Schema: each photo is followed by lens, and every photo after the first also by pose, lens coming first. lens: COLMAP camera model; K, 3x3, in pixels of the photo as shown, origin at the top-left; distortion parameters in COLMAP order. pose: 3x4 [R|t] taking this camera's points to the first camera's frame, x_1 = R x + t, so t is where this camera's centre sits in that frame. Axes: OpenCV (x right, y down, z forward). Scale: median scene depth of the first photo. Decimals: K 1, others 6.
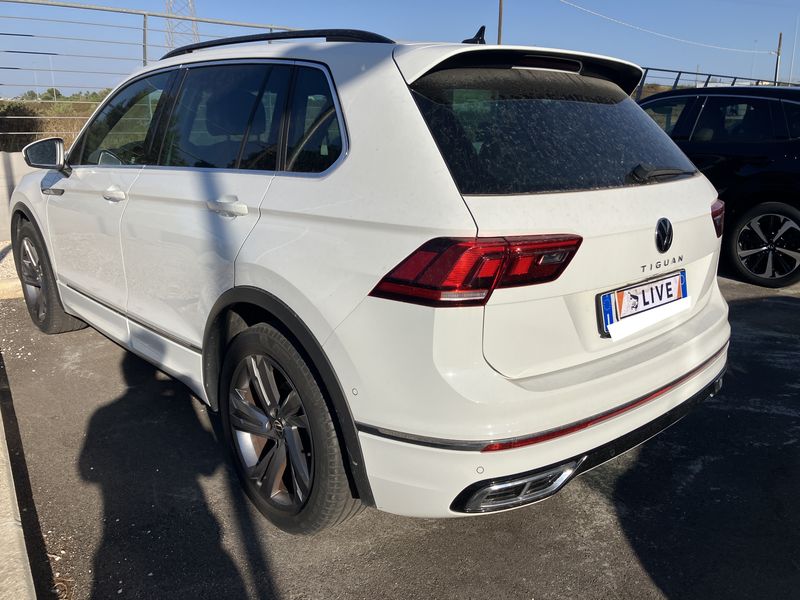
lens RADIAL K [[642.5, 0, 400.0], [0, 642.5, 300.0], [0, 0, 1]] dist [0.042814, -0.051195]
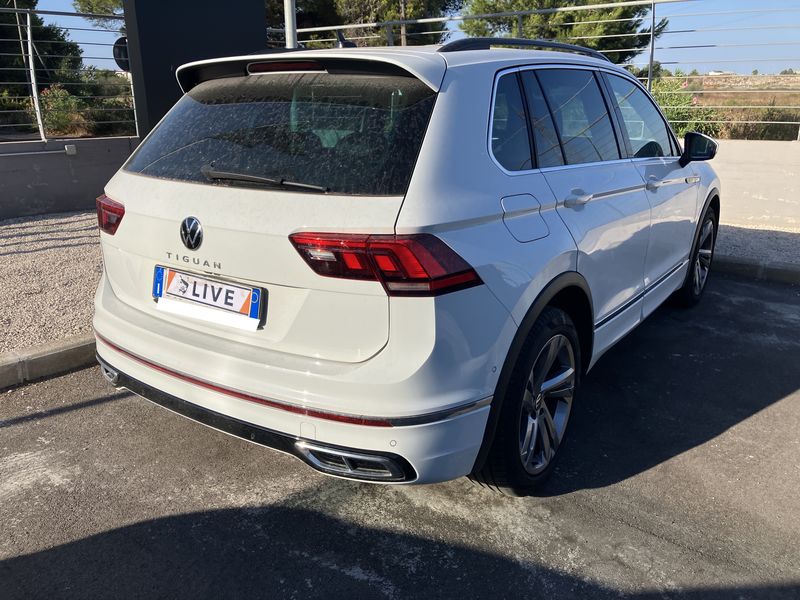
lens RADIAL K [[642.5, 0, 400.0], [0, 642.5, 300.0], [0, 0, 1]] dist [0.042814, -0.051195]
pose [[0.238621, 0.280753, -0.929644, 1.470116], [-0.259044, 0.941013, 0.217695, -0.309189], [0.935925, 0.188872, 0.297273, 1.011087]]
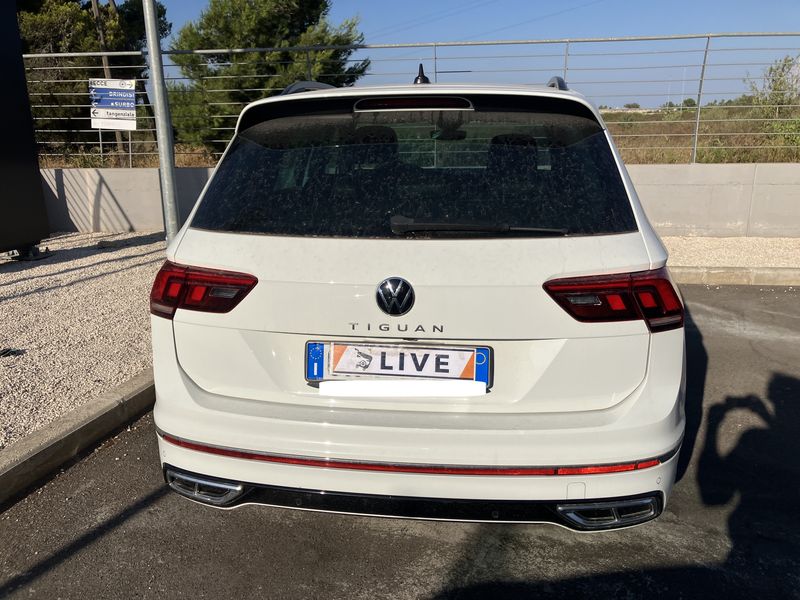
lens RADIAL K [[642.5, 0, 400.0], [0, 642.5, 300.0], [0, 0, 1]] dist [0.042814, -0.051195]
pose [[0.654769, 0.178499, -0.734449, 1.050676], [-0.187593, 0.979688, 0.070861, -0.156951], [0.732179, 0.091380, 0.674954, 0.400003]]
